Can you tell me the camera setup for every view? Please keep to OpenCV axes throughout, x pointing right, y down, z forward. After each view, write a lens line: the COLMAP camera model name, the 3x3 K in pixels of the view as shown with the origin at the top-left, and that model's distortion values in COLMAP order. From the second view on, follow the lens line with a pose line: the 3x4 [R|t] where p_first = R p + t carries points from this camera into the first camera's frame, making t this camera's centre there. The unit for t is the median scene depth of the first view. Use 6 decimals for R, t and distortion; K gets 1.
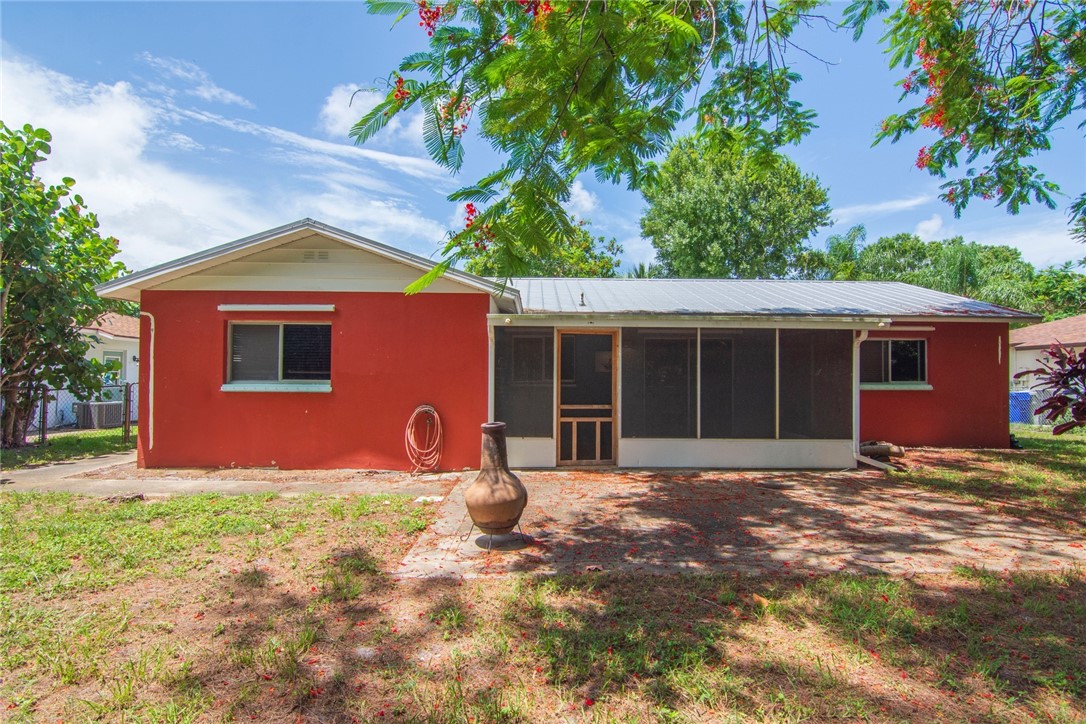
lens RADIAL K [[533.3, 0, 553.1], [0, 533.3, 367.0], [0, 0, 1]] dist [-0.010027, -0.000100]
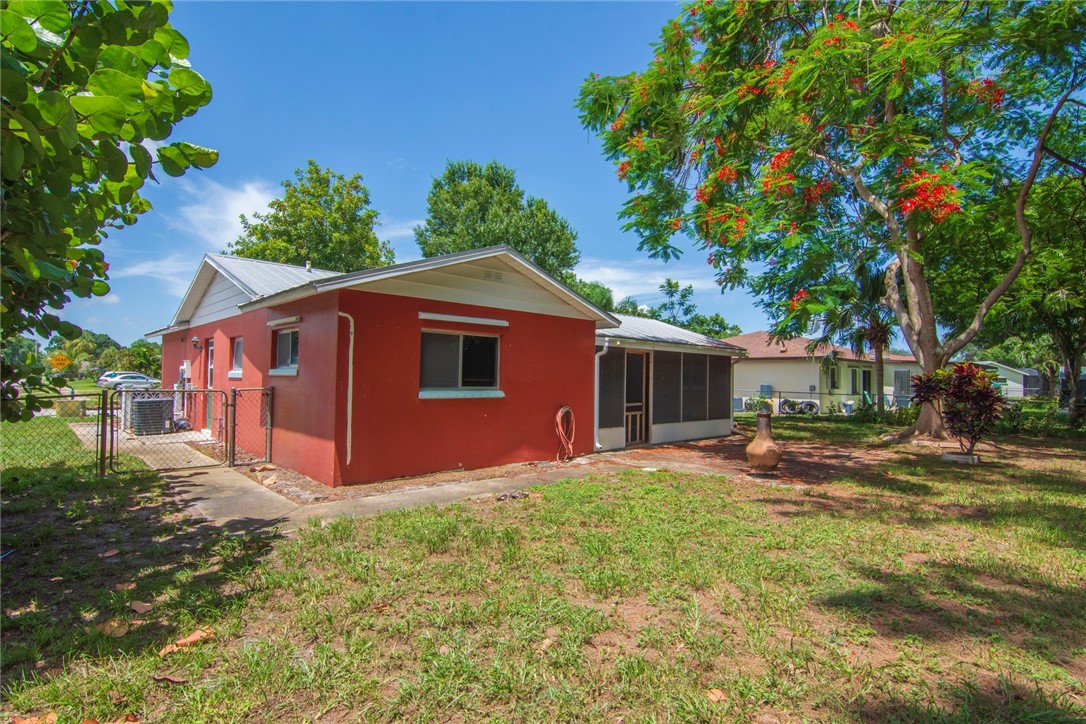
lens RADIAL K [[556.0, 0, 545.1], [0, 556.0, 371.6], [0, 0, 1]] dist [0.003336, -0.018615]
pose [[0.739207, 0.011101, 0.673386, -1.132087], [-0.011015, 0.999930, -0.004391, -0.003358], [-0.673388, -0.004171, 0.739278, 0.063184]]
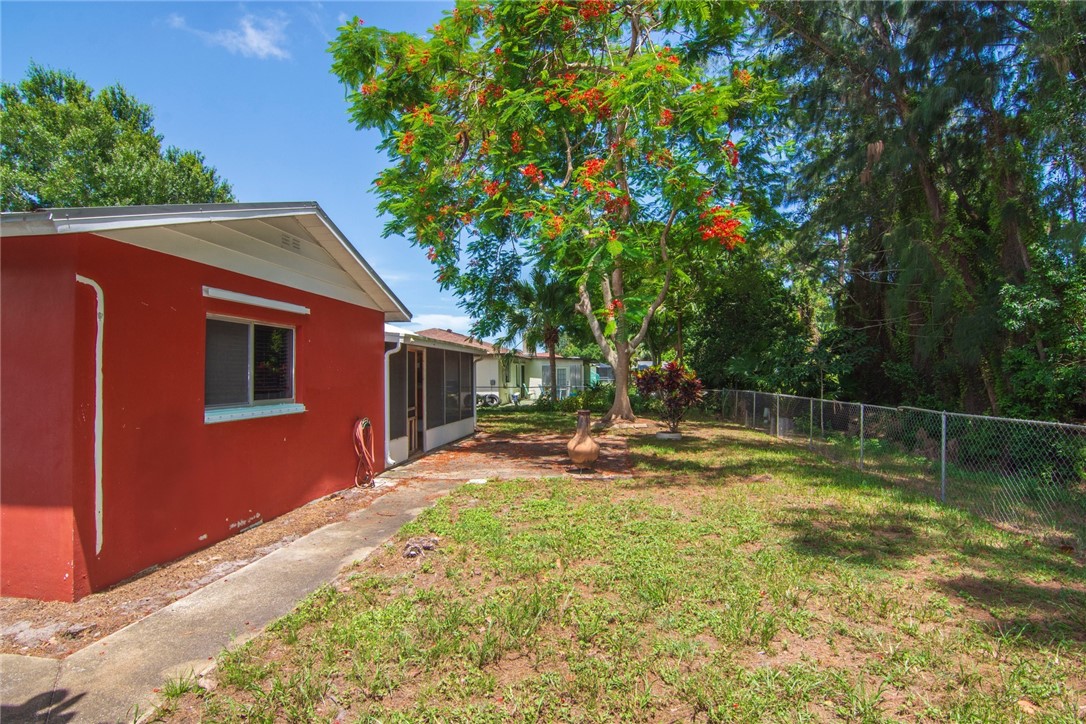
lens RADIAL K [[543.2, 0, 555.5], [0, 543.2, 363.4], [0, 0, 1]] dist [0.000007, -0.019920]
pose [[0.119166, 0.010744, 0.992816, -1.188685], [0.003291, 0.999932, -0.011216, -0.017122], [-0.992869, 0.004604, 0.119123, 0.501822]]
